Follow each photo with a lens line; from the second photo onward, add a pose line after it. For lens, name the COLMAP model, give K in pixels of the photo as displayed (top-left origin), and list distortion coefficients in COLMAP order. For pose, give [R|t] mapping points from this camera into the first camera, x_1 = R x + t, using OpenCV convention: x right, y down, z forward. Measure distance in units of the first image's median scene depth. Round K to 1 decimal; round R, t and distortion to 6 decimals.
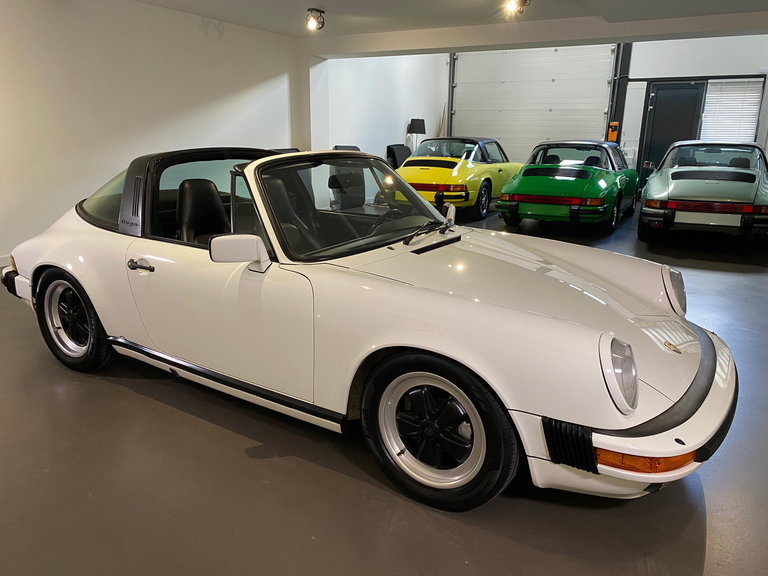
lens RADIAL K [[583.7, 0, 386.2], [0, 583.7, 293.4], [0, 0, 1]] dist [0.020308, -0.049204]
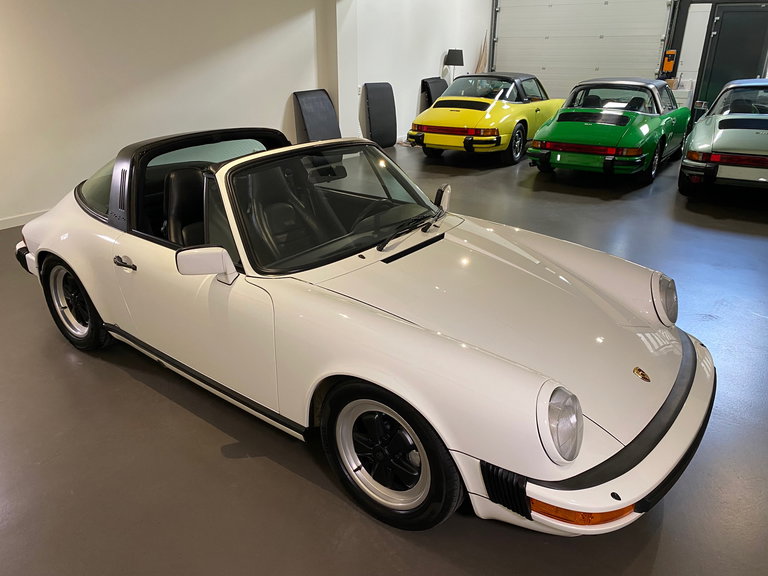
lens RADIAL K [[583.7, 0, 383.2], [0, 583.7, 290.0], [0, 0, 1]] dist [0.020308, -0.049204]
pose [[0.995630, 0.024191, -0.090194, 0.110105], [-0.012111, 0.991156, 0.132150, -0.124833], [0.092593, -0.130480, 0.987118, 0.020278]]
